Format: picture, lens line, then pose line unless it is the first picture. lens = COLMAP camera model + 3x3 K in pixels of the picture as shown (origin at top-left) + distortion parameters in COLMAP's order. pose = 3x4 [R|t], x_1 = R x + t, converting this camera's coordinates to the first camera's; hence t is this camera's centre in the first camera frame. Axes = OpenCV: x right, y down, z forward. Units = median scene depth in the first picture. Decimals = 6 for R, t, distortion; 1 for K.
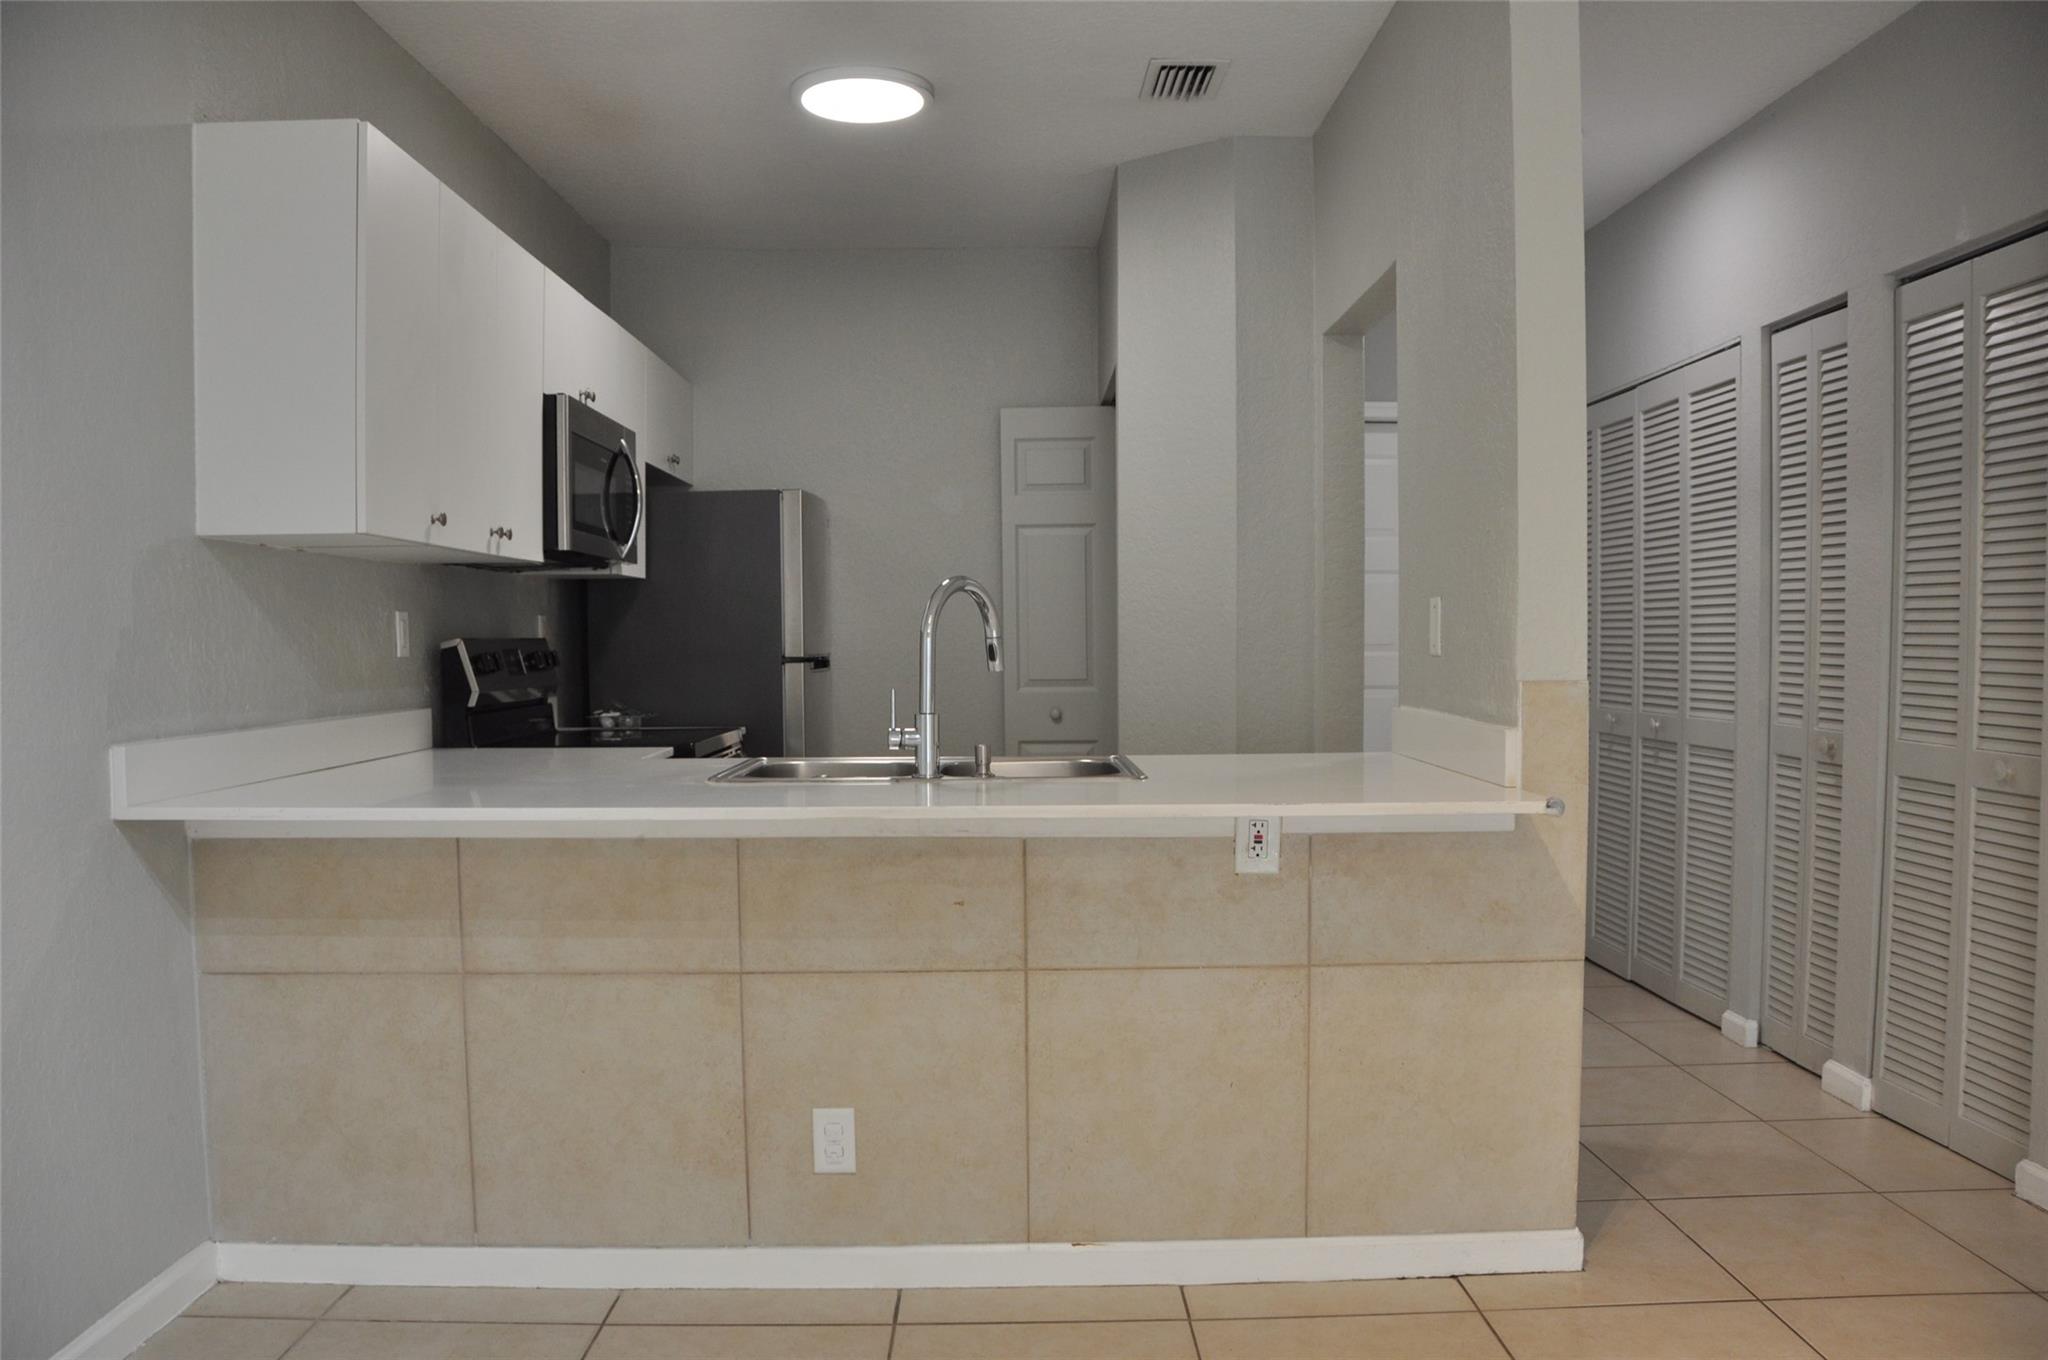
lens RADIAL K [[1574.3, 0, 1018.6], [0, 1574.3, 698.8], [0, 0, 1]] dist [-0.164245, 0.112851]
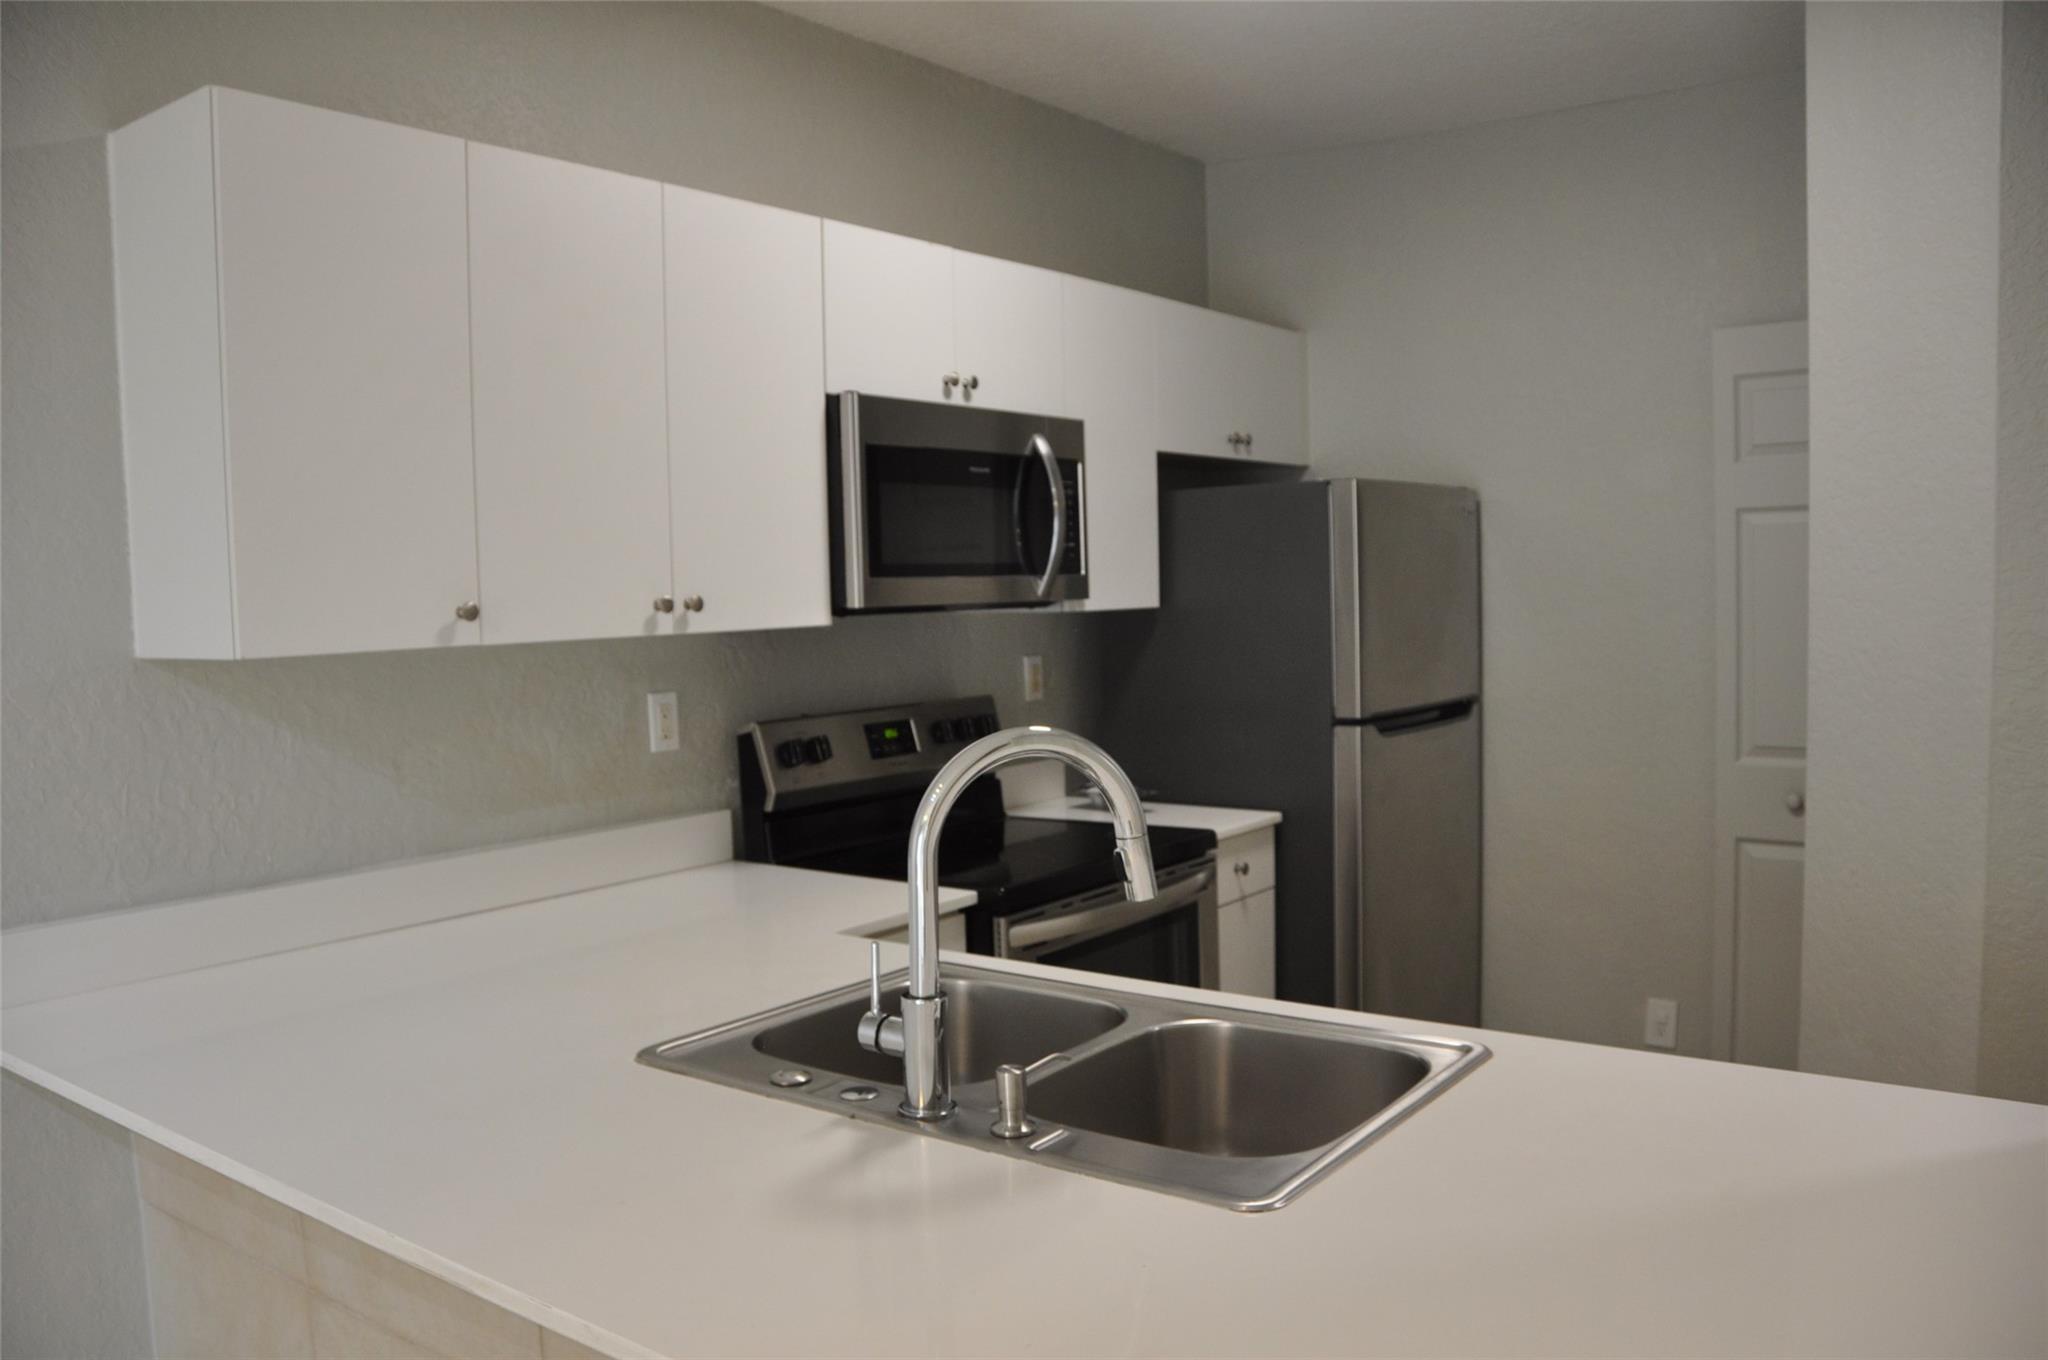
lens RADIAL K [[1574.3, 0, 1018.6], [0, 1574.3, 698.8], [0, 0, 1]] dist [-0.164245, 0.112851]
pose [[0.791480, 0.032924, -0.610308, 0.260315], [-0.004144, 0.998814, 0.048508, -0.106175], [0.611181, -0.035864, 0.790678, 0.547231]]
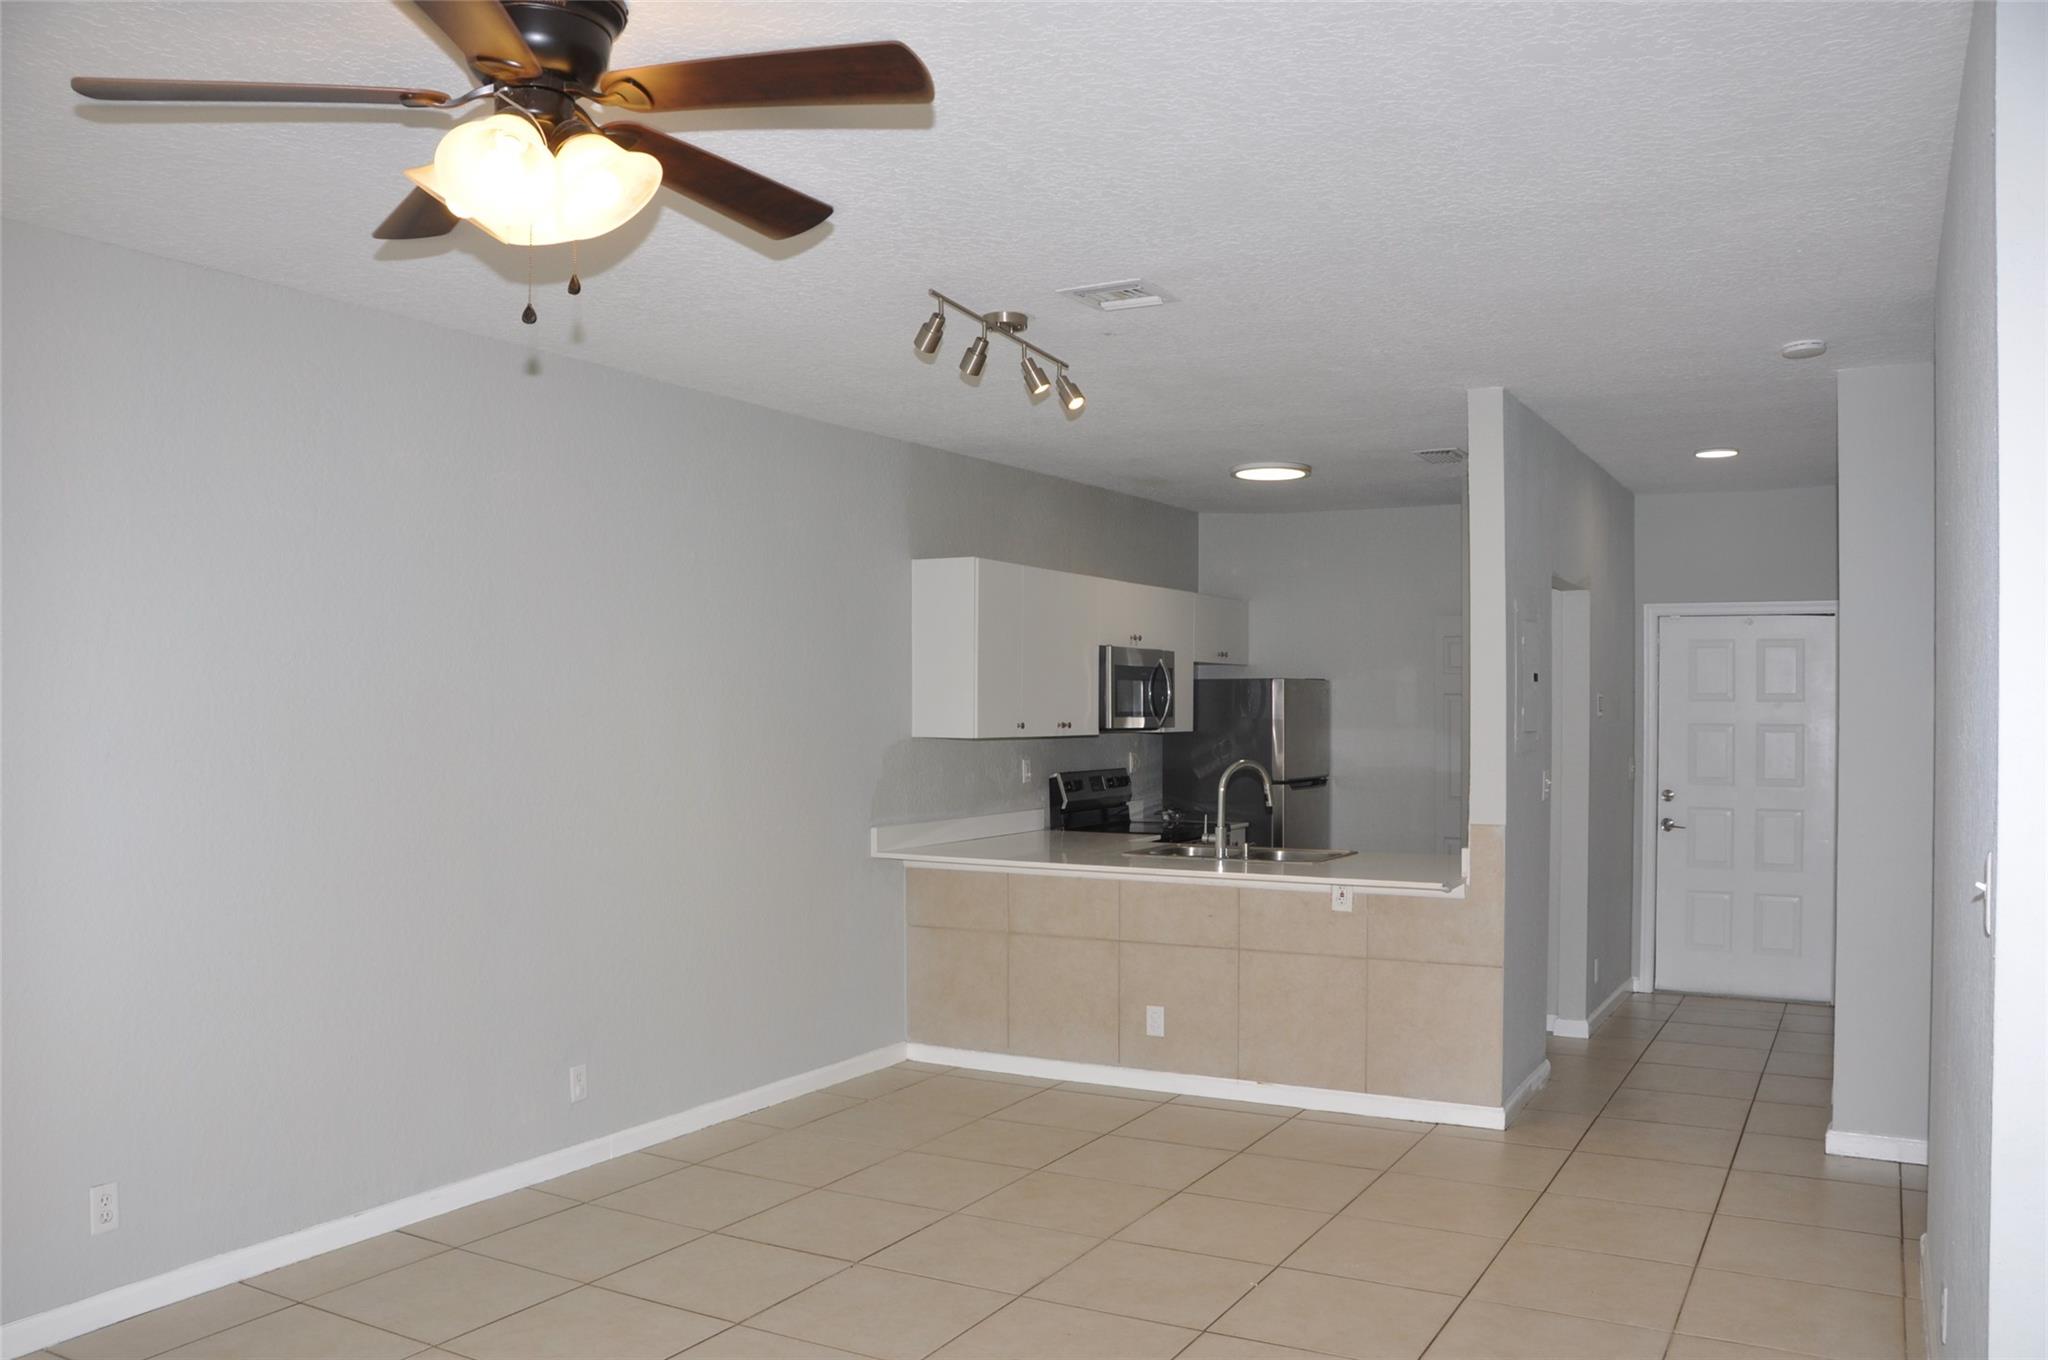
lens RADIAL K [[1574.3, 0, 1018.6], [0, 1574.3, 698.8], [0, 0, 1]] dist [-0.164245, 0.112851]
pose [[0.866229, 0.005055, -0.499622, 0.675068], [-0.026589, 0.998998, -0.035991, -0.070652], [0.498940, 0.044461, 0.865495, -0.850173]]
